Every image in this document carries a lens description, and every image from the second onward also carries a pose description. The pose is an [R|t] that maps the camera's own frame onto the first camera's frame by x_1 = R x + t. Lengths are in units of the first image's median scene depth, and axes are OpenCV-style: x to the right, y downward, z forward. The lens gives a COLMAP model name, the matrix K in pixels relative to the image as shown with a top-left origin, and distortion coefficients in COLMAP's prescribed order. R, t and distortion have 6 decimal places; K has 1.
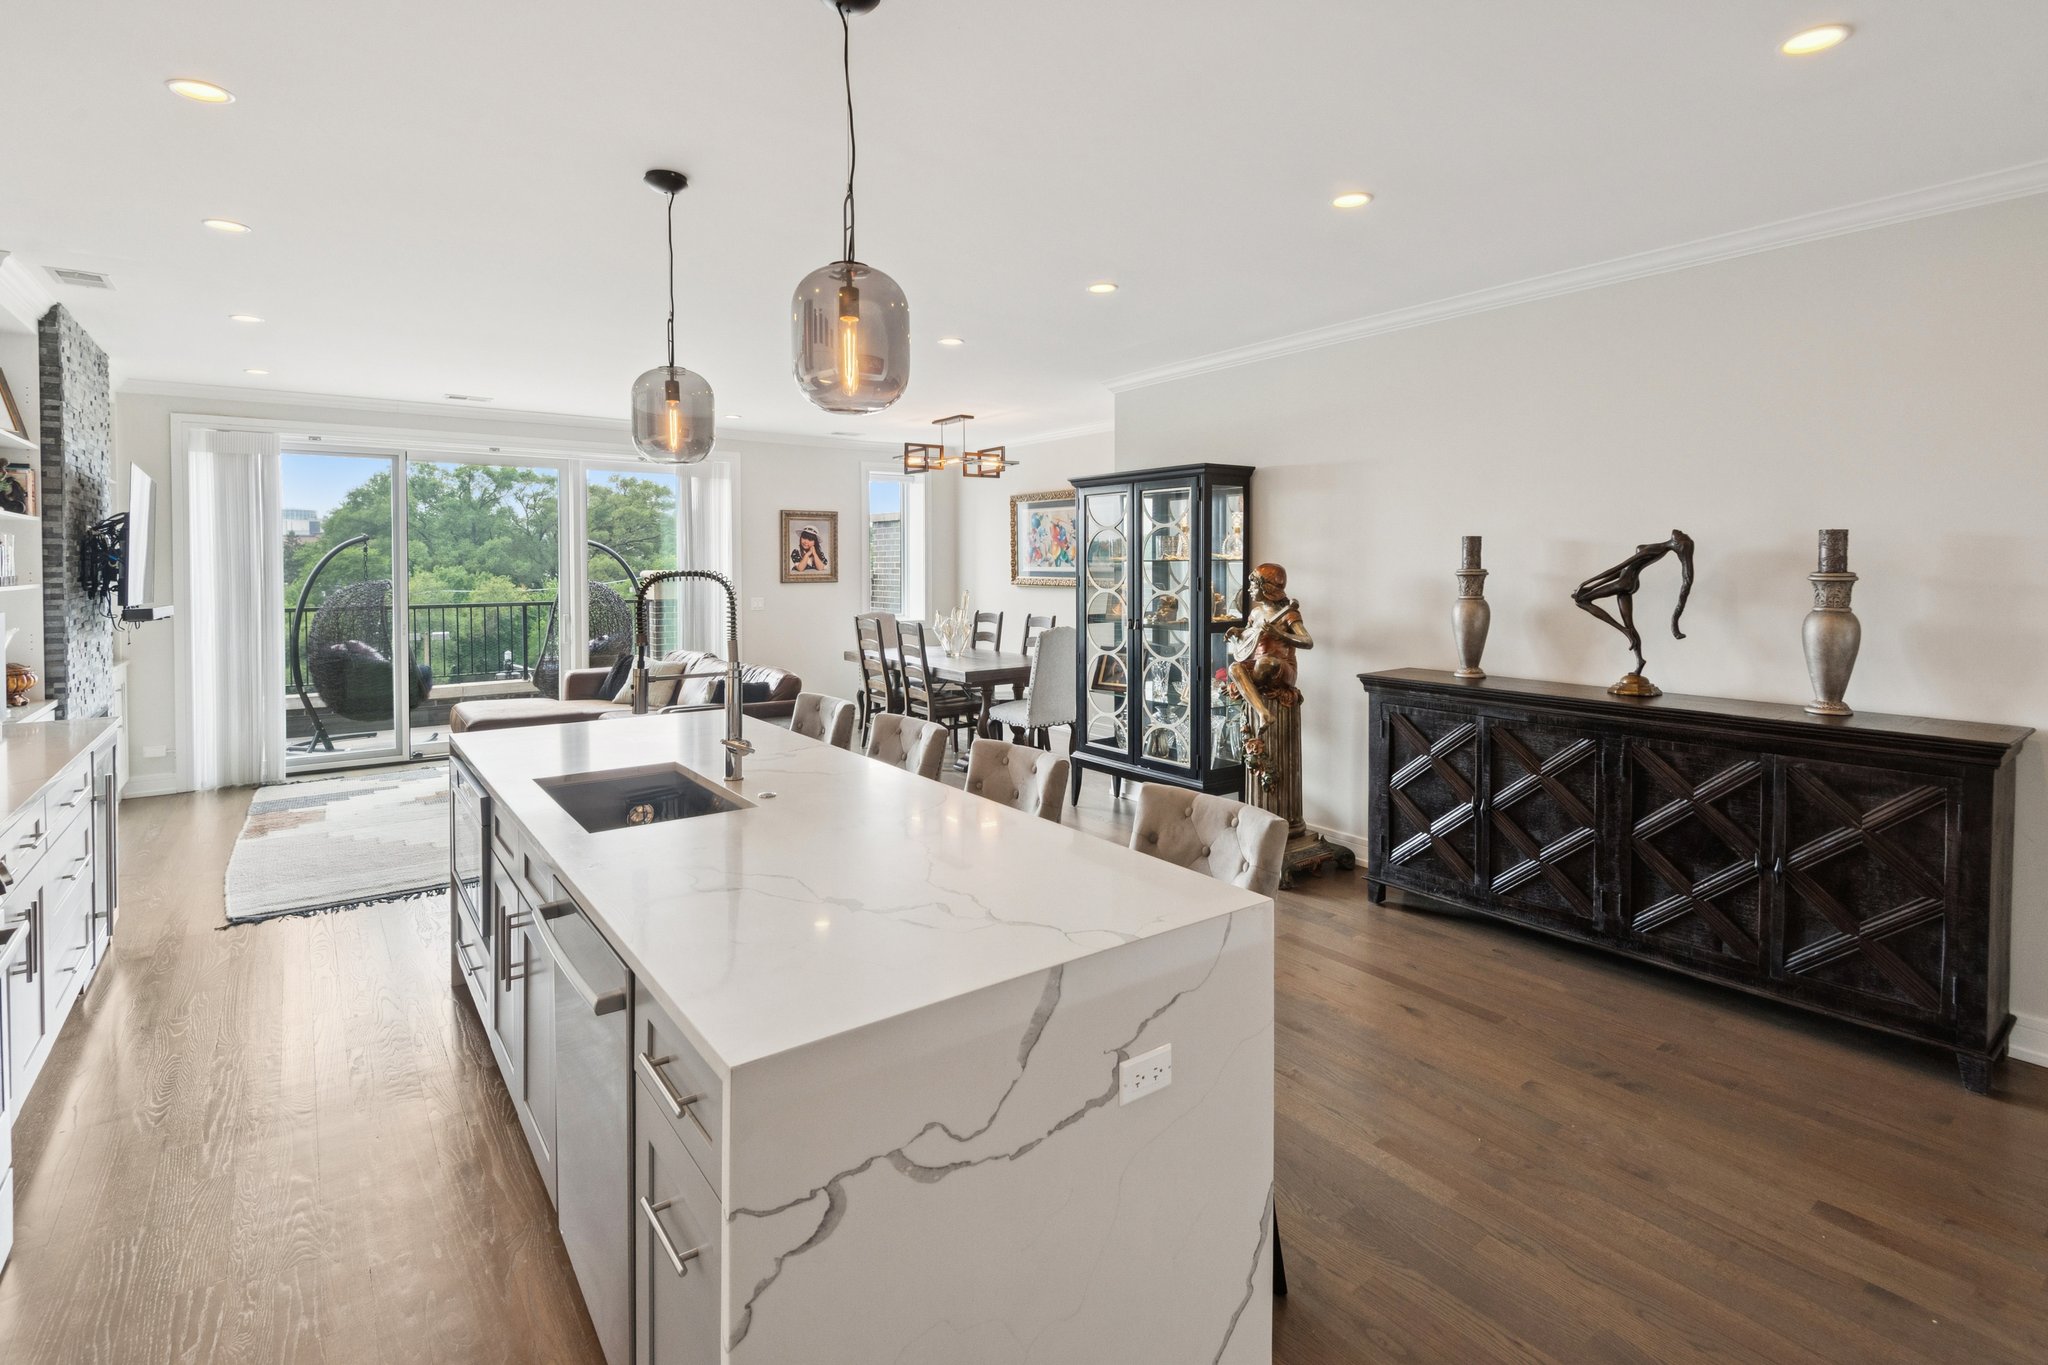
lens RADIAL K [[963.4, 0, 1014.8], [0, 963.4, 573.7], [0, 0, 1]] dist [0.021714, -0.011412]
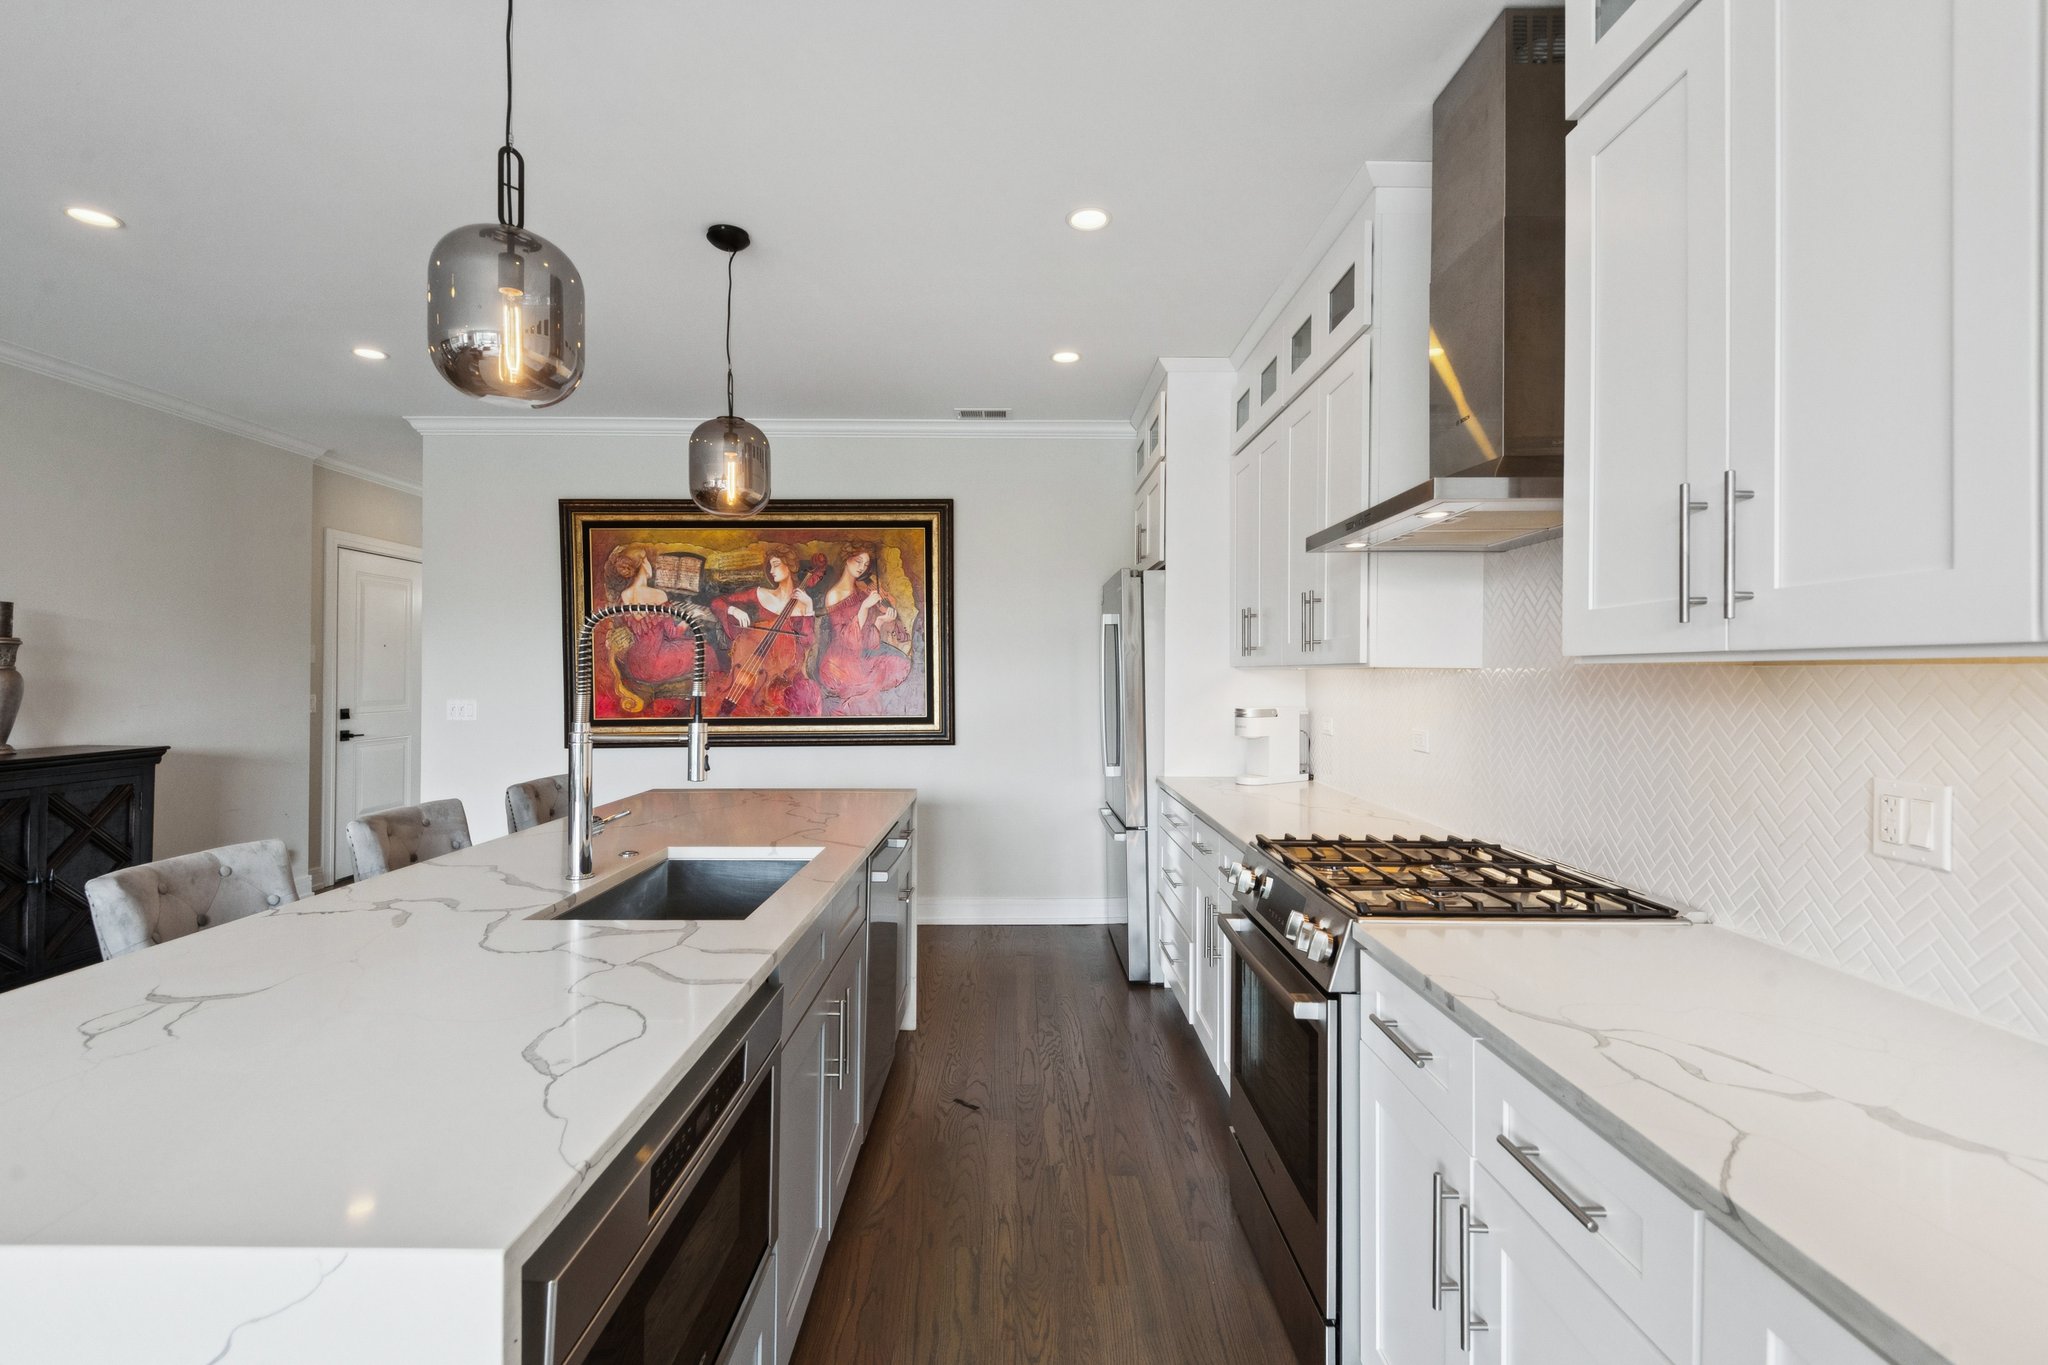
lens RADIAL K [[936.4, 0, 1007.1], [0, 936.4, 678.1], [0, 0, 1]] dist [0.031888, -0.021707]
pose [[-0.800052, -0.003651, 0.599920, -0.428083], [0.004720, 0.999912, 0.012380, 0.021116], [-0.599912, 0.012736, -0.799965, 0.589042]]
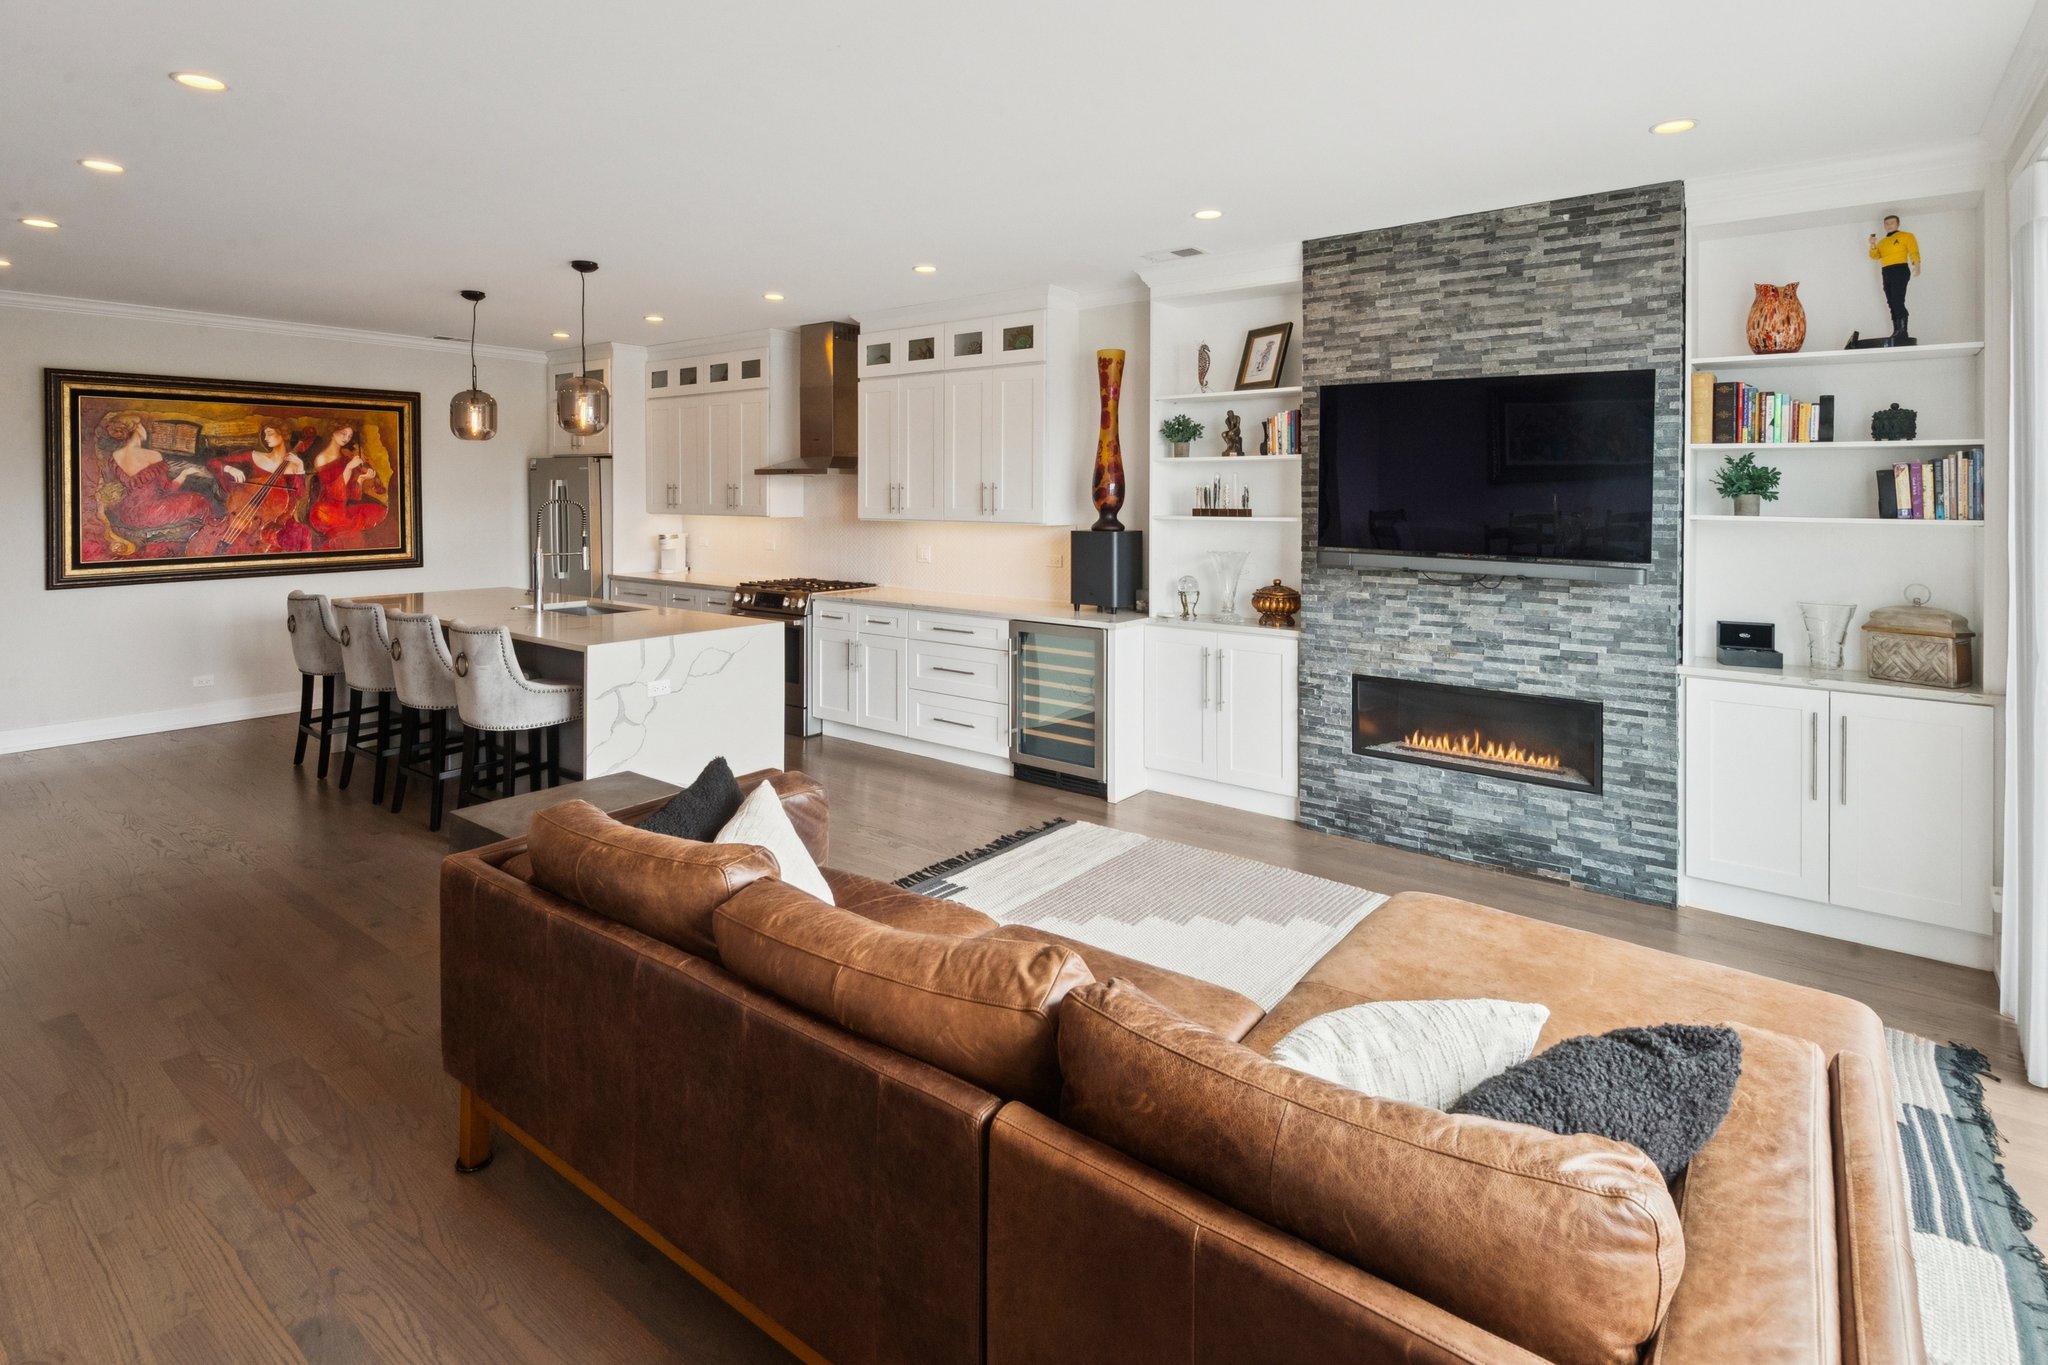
lens RADIAL K [[991.2, 0, 1025.4], [0, 991.2, 509.2], [0, 0, 1]] dist [0.034939, -0.026950]
pose [[-0.962019, 0.001149, -0.272980, -0.285566], [-0.006139, 0.999647, 0.025842, -0.016516], [0.272914, 0.026537, -0.961672, 1.307643]]
